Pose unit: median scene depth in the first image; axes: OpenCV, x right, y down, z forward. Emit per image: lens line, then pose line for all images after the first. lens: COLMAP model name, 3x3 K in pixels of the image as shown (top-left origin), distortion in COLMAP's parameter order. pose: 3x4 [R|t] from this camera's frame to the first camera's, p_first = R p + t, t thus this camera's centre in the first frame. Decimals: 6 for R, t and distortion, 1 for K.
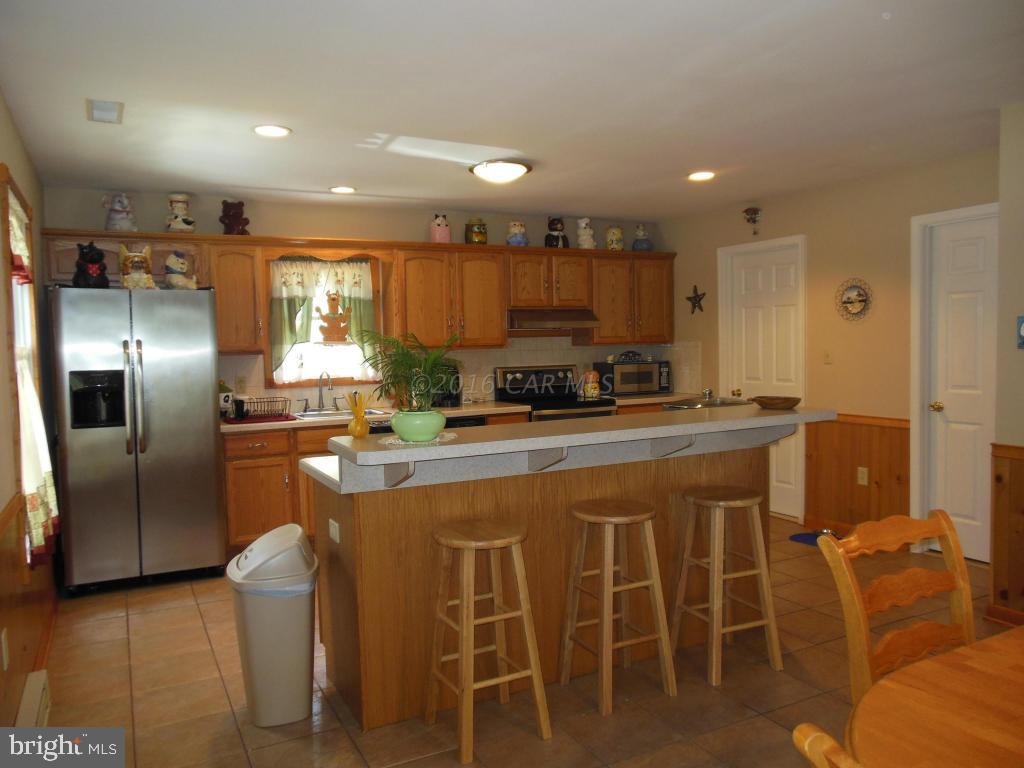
lens RADIAL K [[781.0, 0, 508.5], [0, 781.0, 387.3], [0, 0, 1]] dist [-0.060515, 0.093118]
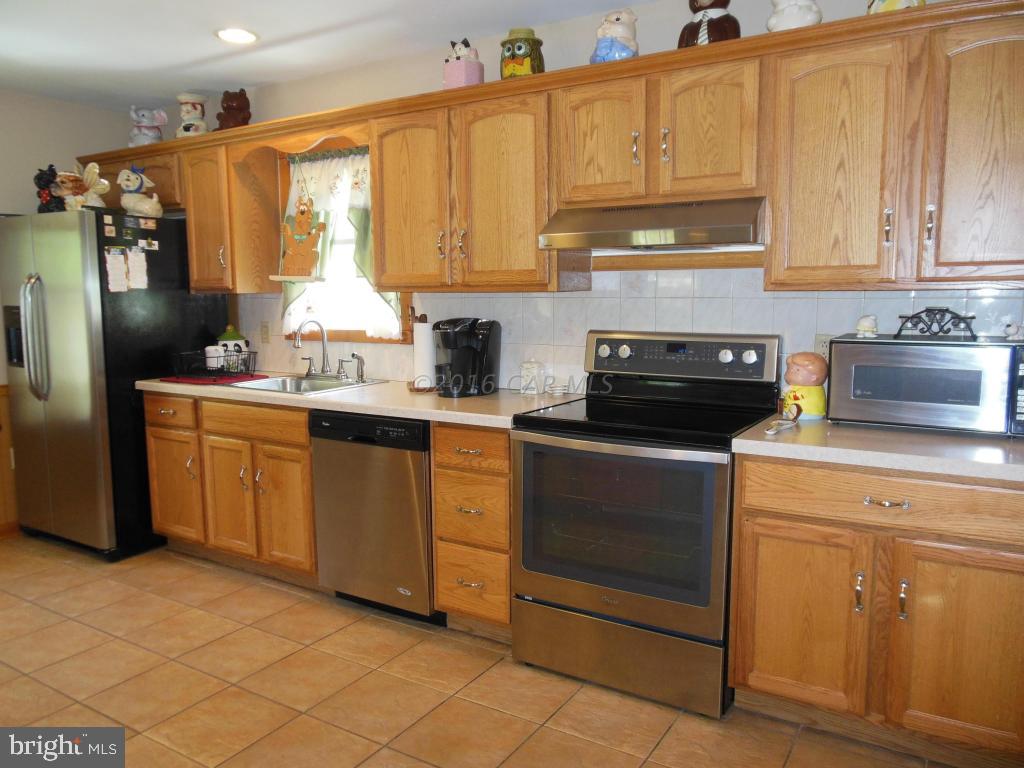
lens RADIAL K [[781.0, 0, 512.5], [0, 781.0, 384.2], [0, 0, 1]] dist [-0.060515, 0.093118]
pose [[0.503635, 0.121871, -0.855277, 0.447969], [-0.055739, 0.992521, 0.108605, -0.048885], [0.862117, -0.007025, 0.506661, 0.812900]]
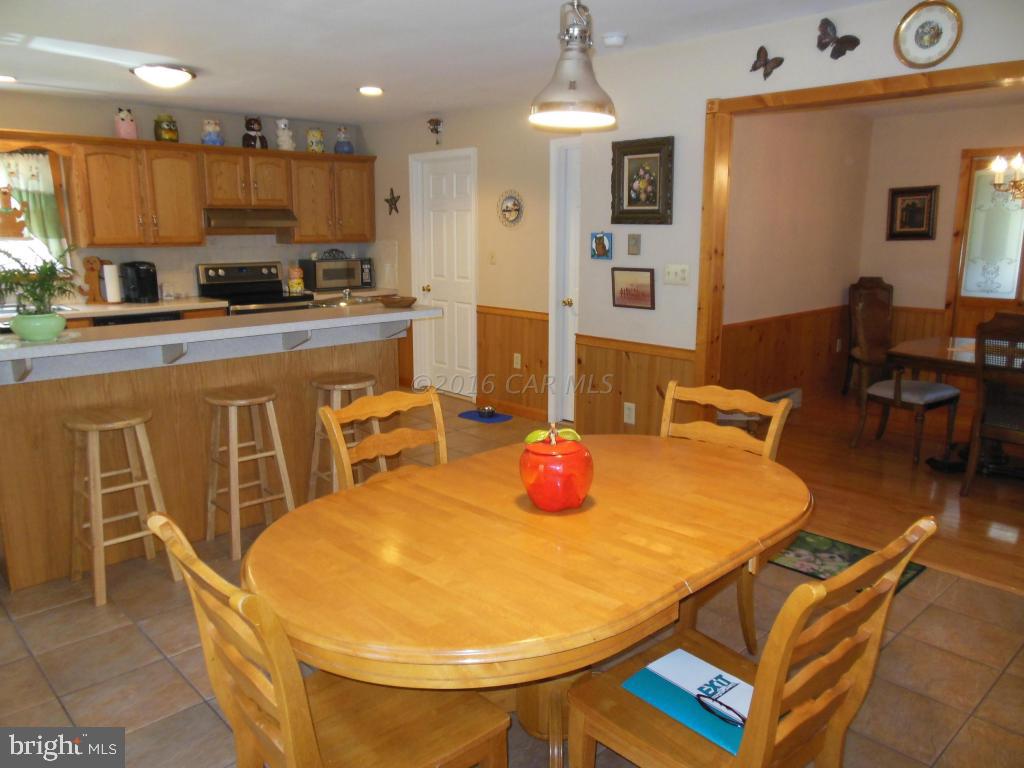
lens RADIAL K [[781.0, 0, 505.3], [0, 781.0, 385.2], [0, 0, 1]] dist [-0.060515, 0.093118]
pose [[0.962933, -0.031390, 0.267910, 0.112190], [-0.006289, 0.990324, 0.138635, -0.012980], [-0.269669, -0.135181, 0.953417, -0.129702]]
